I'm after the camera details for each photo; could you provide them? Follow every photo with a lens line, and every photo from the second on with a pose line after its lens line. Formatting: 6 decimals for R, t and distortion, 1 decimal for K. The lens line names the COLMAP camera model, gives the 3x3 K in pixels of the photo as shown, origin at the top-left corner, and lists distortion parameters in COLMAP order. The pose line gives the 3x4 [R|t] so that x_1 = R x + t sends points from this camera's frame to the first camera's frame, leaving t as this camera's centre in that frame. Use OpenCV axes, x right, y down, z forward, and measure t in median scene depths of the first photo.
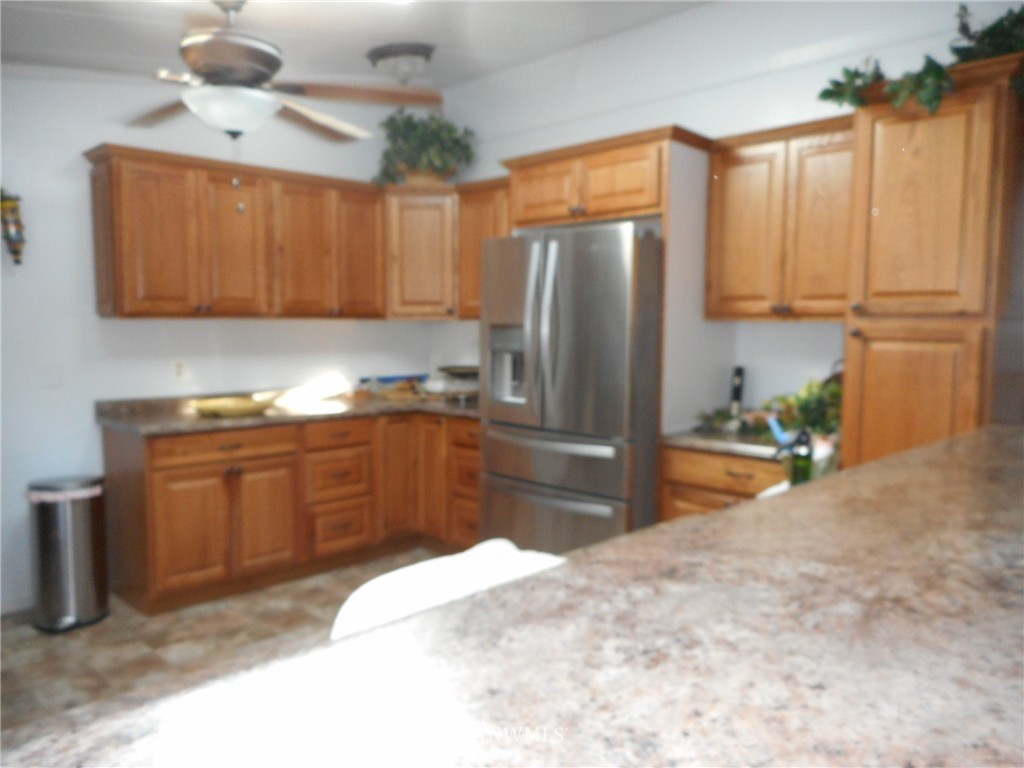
lens RADIAL K [[777.8, 0, 507.1], [0, 777.8, 386.1], [0, 0, 1]] dist [-0.005286, 0.006408]
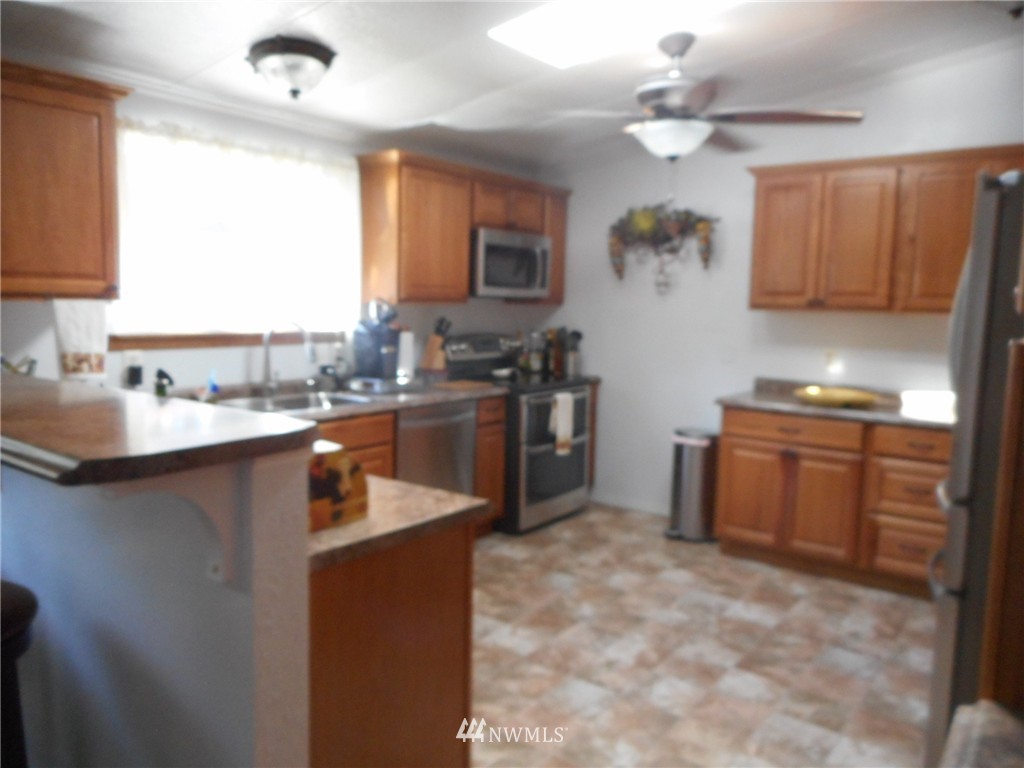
lens RADIAL K [[777.8, 0, 507.1], [0, 777.8, 386.1], [0, 0, 1]] dist [-0.005286, 0.006408]
pose [[0.135098, 0.103200, -0.985443, 0.641039], [-0.107416, 0.990225, 0.088974, -0.035954], [0.984992, 0.093832, 0.144863, 0.444441]]
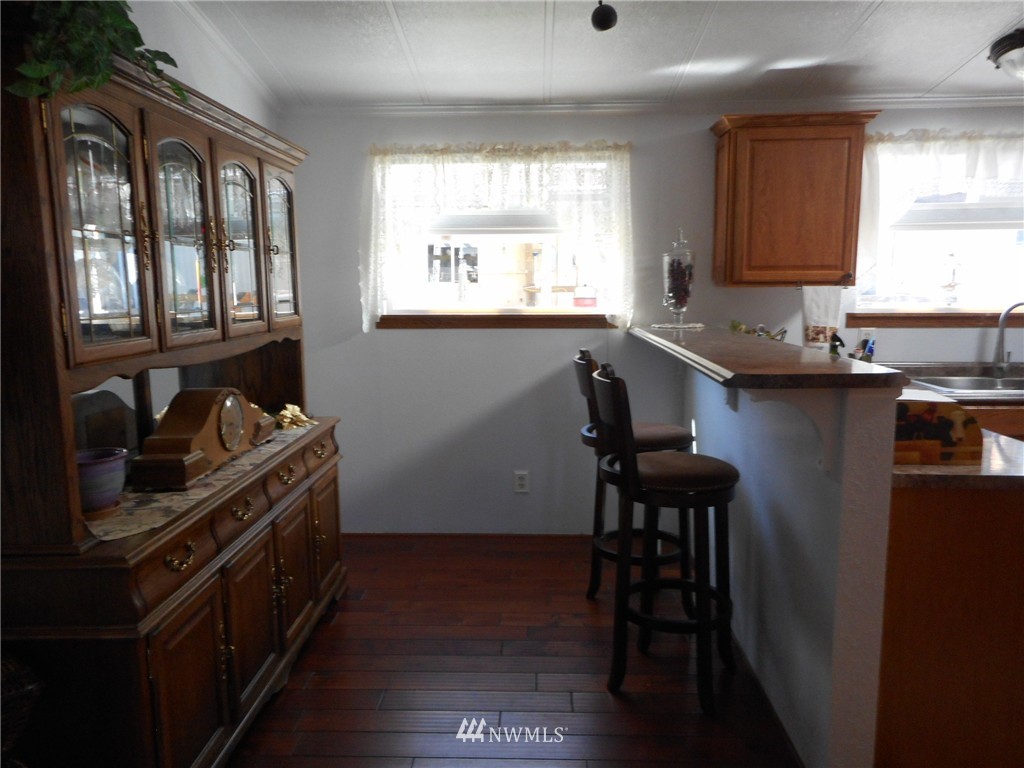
lens RADIAL K [[745.3, 0, 512.0], [0, 745.3, 384.0], [0, 0, 1]] dist [-0.003968, 0.124018]
pose [[-0.737828, 0.084224, -0.669713, 1.063518], [-0.068027, 0.977854, 0.197922, -0.070257], [0.671552, 0.191591, -0.715759, 0.887794]]
